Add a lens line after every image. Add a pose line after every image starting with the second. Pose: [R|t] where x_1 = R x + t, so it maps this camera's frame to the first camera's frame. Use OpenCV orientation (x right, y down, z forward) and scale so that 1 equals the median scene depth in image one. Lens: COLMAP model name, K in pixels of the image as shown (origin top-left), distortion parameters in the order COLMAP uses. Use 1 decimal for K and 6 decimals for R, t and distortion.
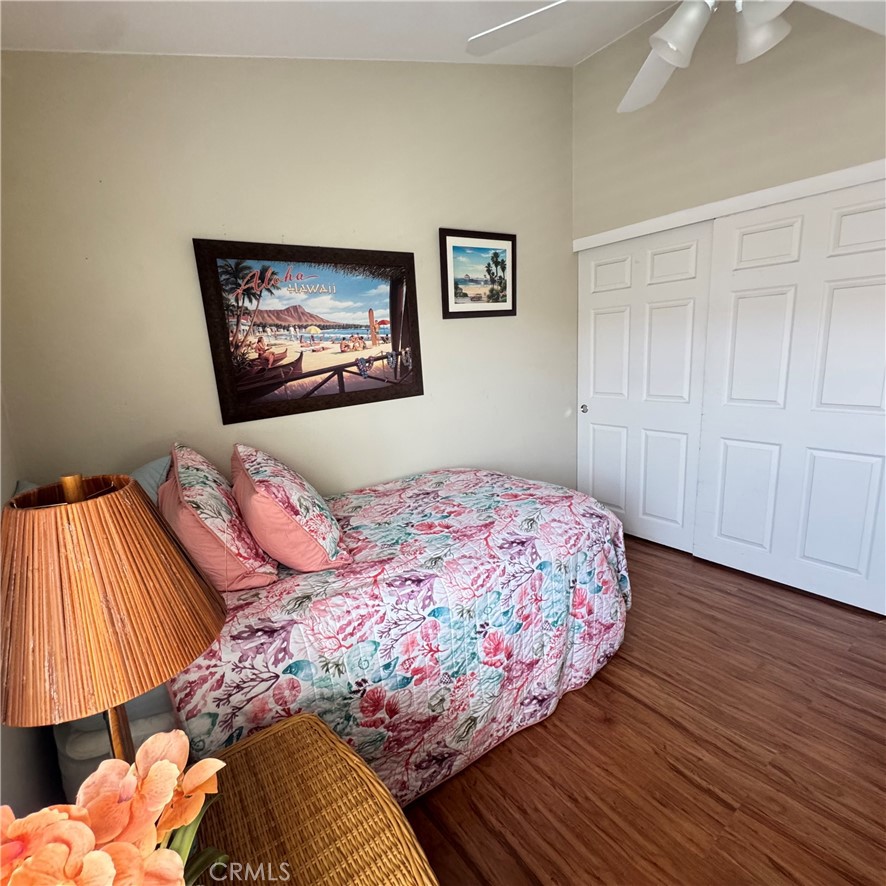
lens RADIAL K [[471.9, 0, 446.4], [0, 471.9, 443.5], [0, 0, 1]] dist [0.000201, 0.000078]
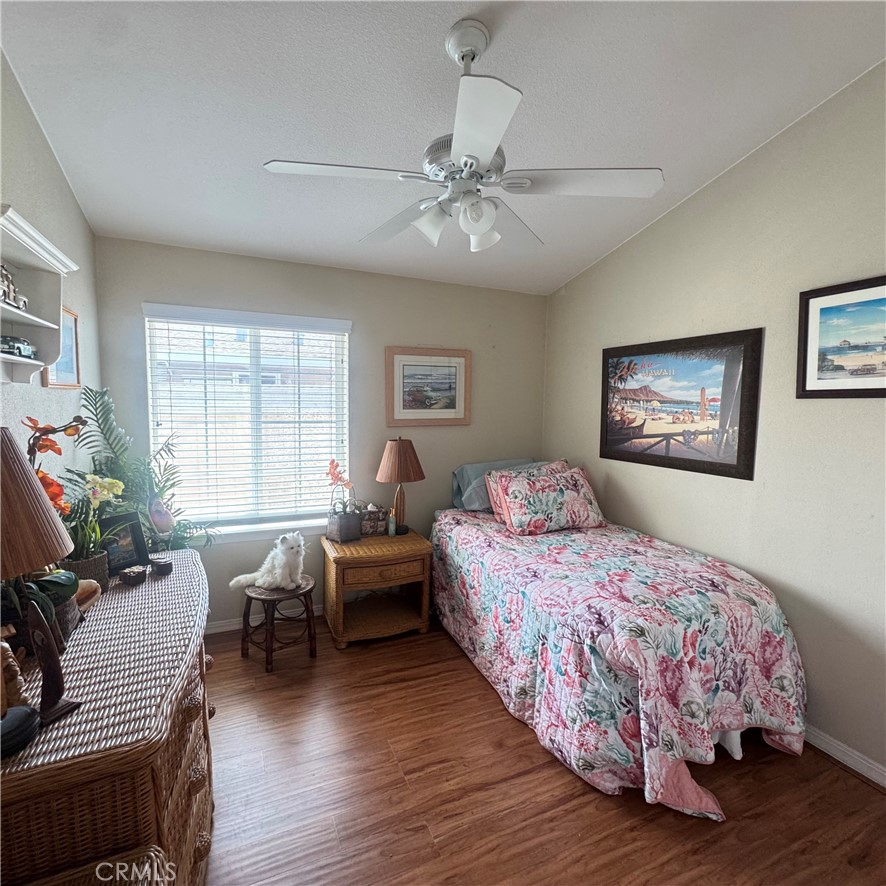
lens RADIAL K [[471.9, 0, 446.4], [0, 471.9, 443.5], [0, 0, 1]] dist [0.000201, 0.000078]
pose [[-0.216061, 0.146297, -0.965358, 1.081027], [-0.209695, 0.958687, 0.192218, -0.258207], [0.953596, 0.243961, -0.176457, 0.692106]]
